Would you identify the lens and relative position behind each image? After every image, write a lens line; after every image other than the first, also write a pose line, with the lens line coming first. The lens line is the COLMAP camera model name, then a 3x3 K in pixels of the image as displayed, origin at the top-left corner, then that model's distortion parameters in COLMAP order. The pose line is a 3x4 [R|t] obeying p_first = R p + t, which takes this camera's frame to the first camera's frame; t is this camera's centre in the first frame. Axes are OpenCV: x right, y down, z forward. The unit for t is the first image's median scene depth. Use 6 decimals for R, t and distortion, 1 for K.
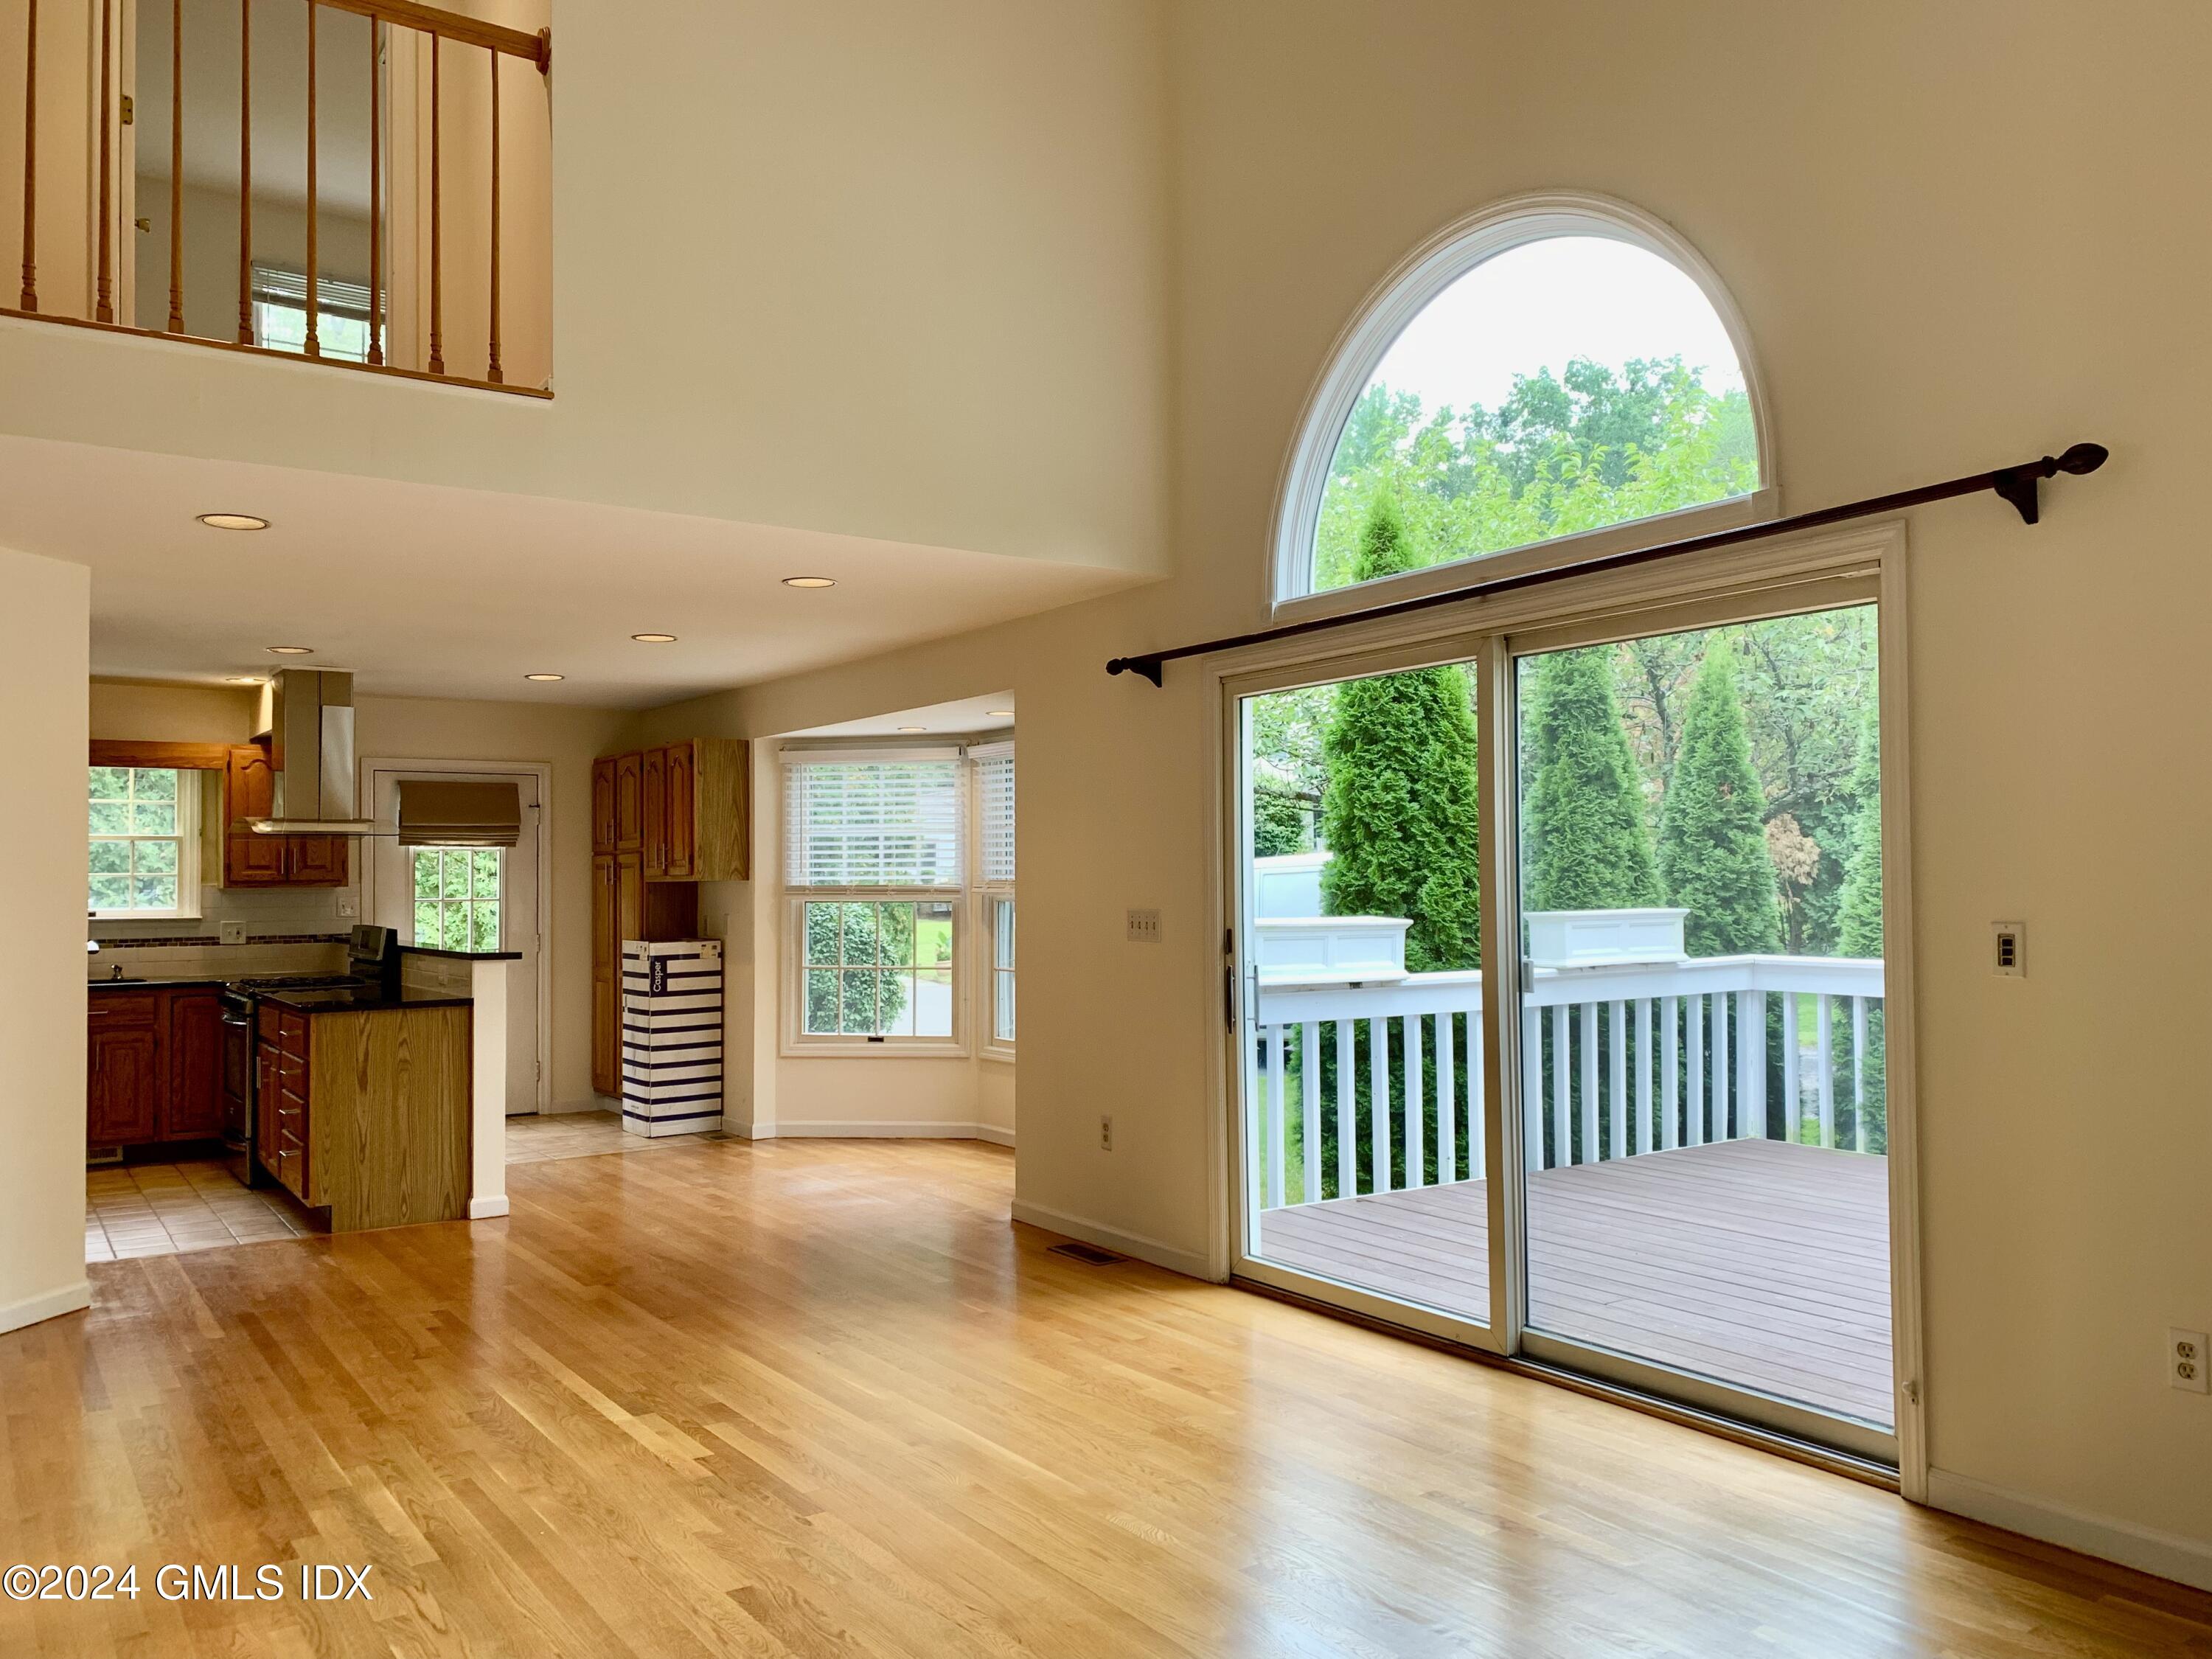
lens RADIAL K [[1703.7, 0, 1103.4], [0, 1703.7, 845.4], [0, 0, 1]] dist [0.032447, -0.036960]
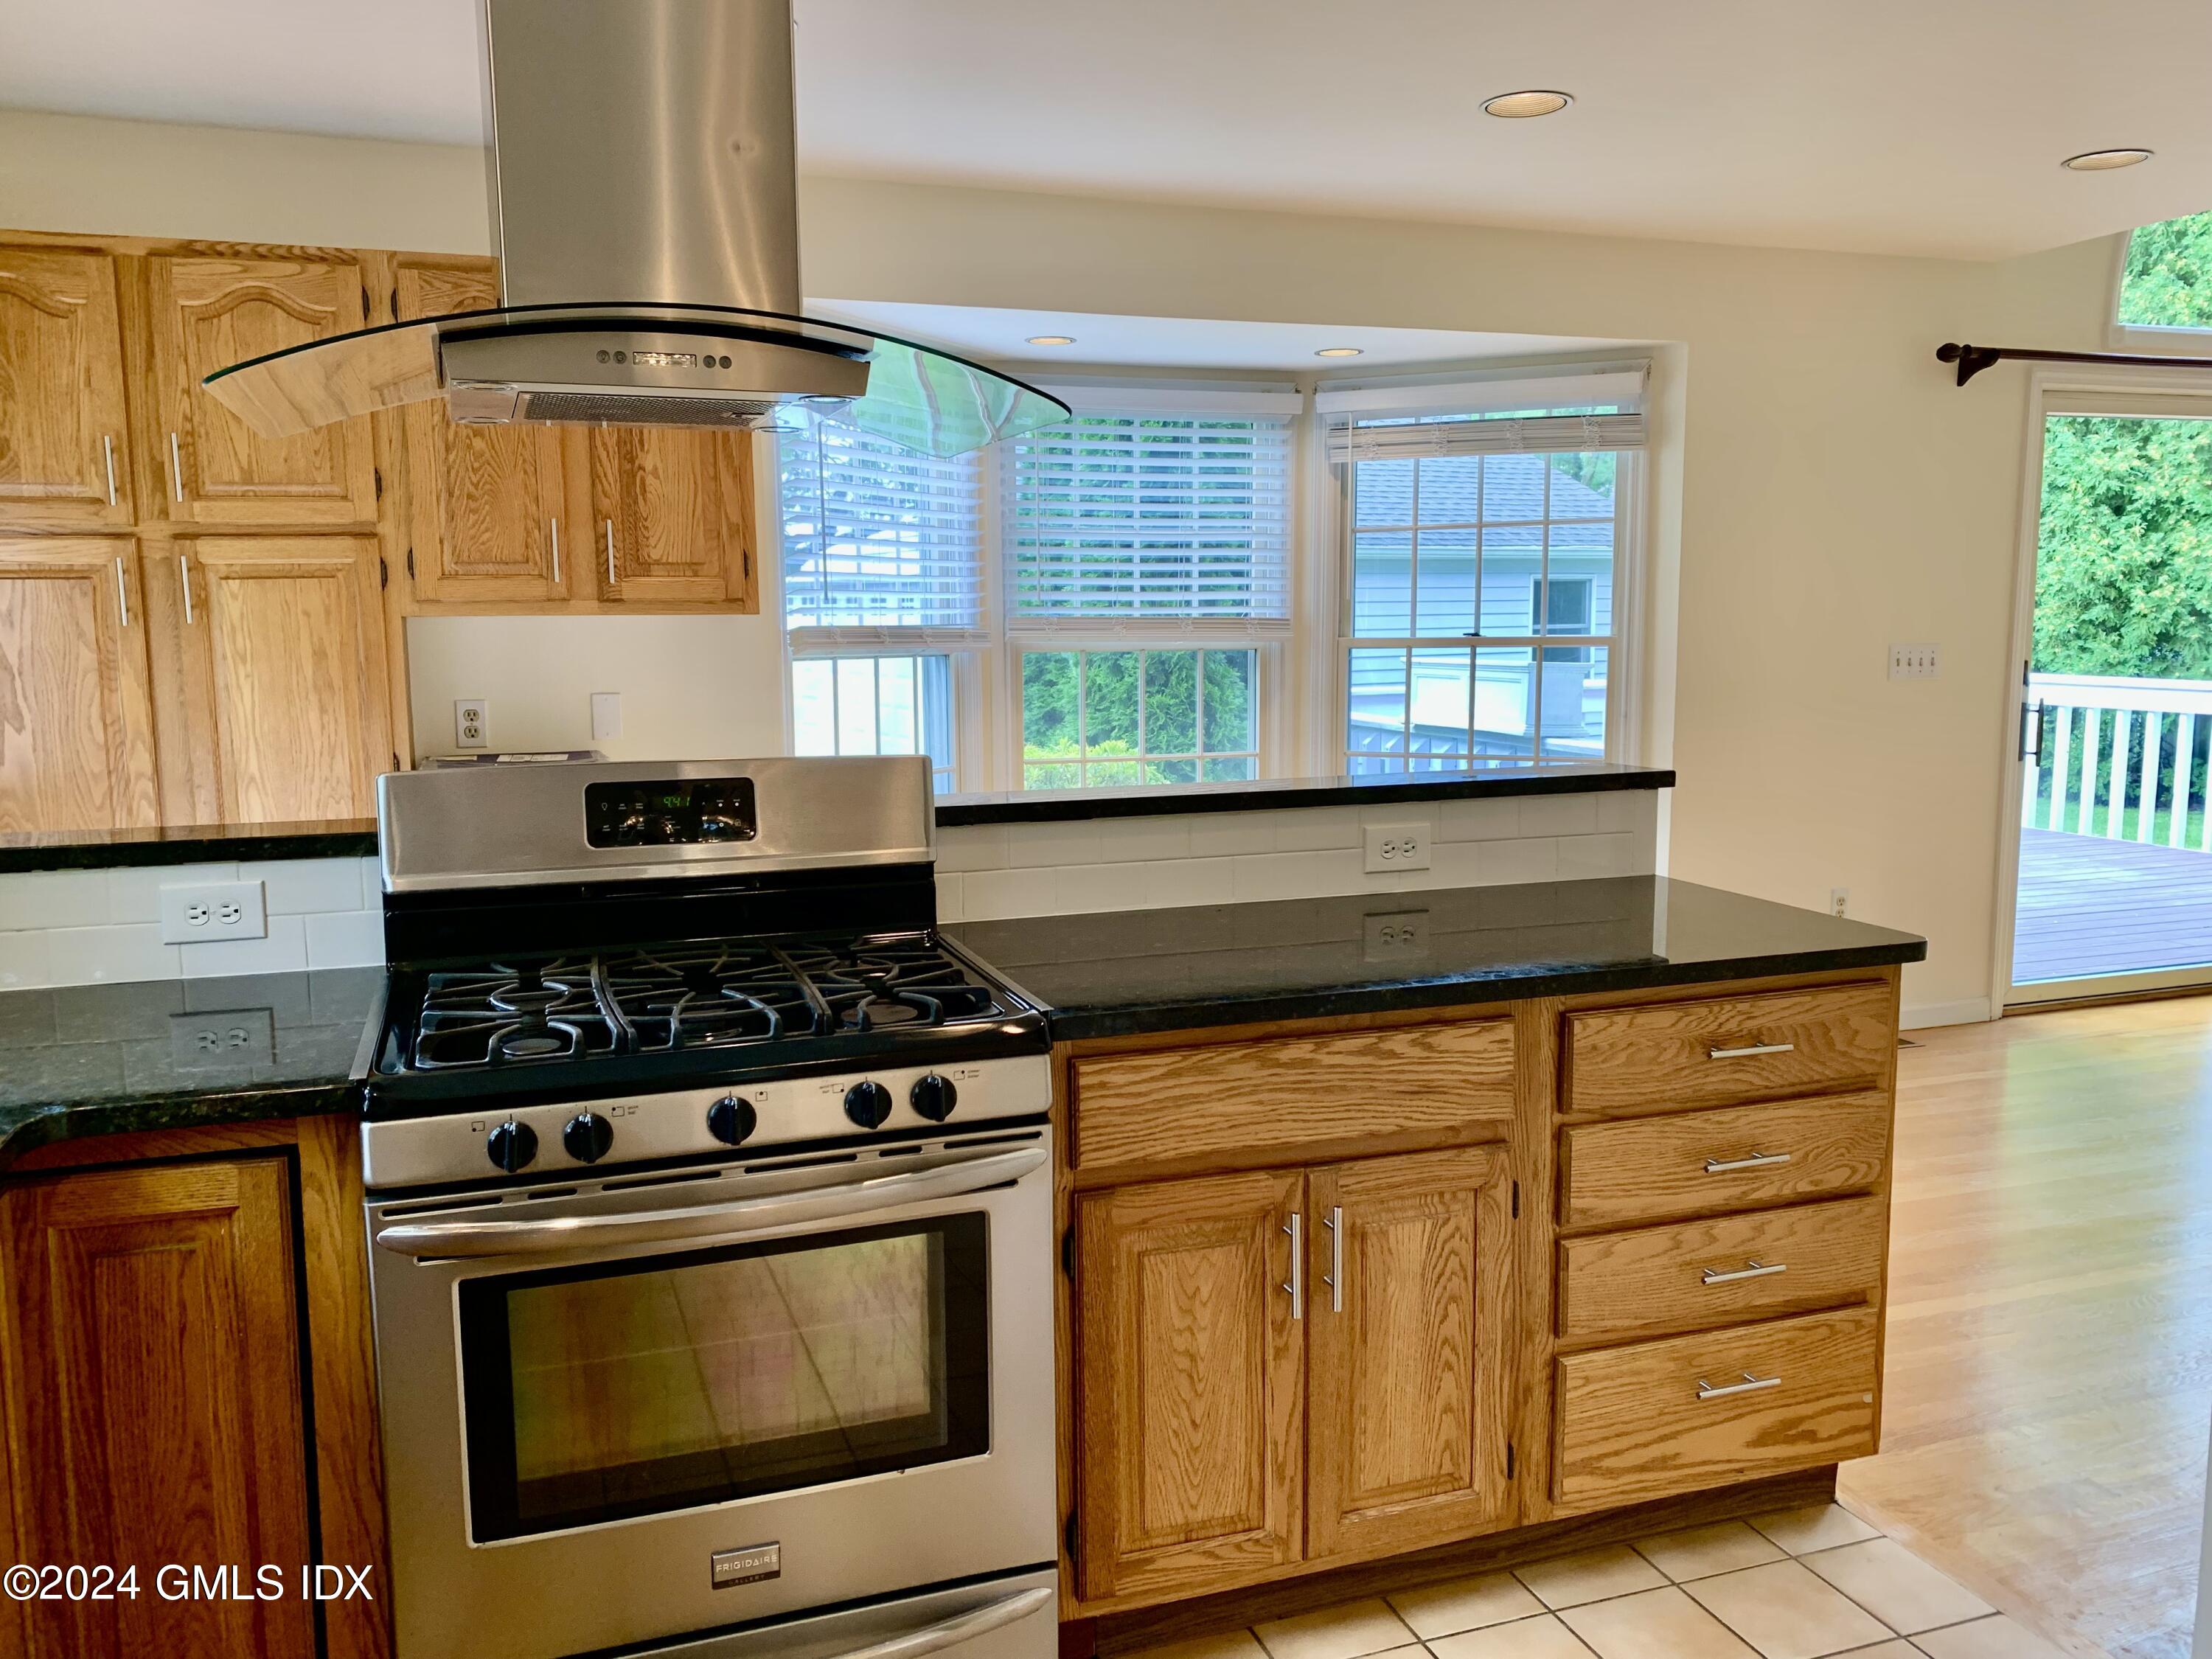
lens RADIAL K [[1703.7, 0, 1096.1], [0, 1703.7, 843.9], [0, 0, 1]] dist [0.032447, -0.036960]
pose [[0.260727, -0.122467, 0.957613, -0.957542], [-0.016205, 0.991226, 0.131178, 0.032099], [-0.965277, -0.049720, 0.256455, 1.195192]]
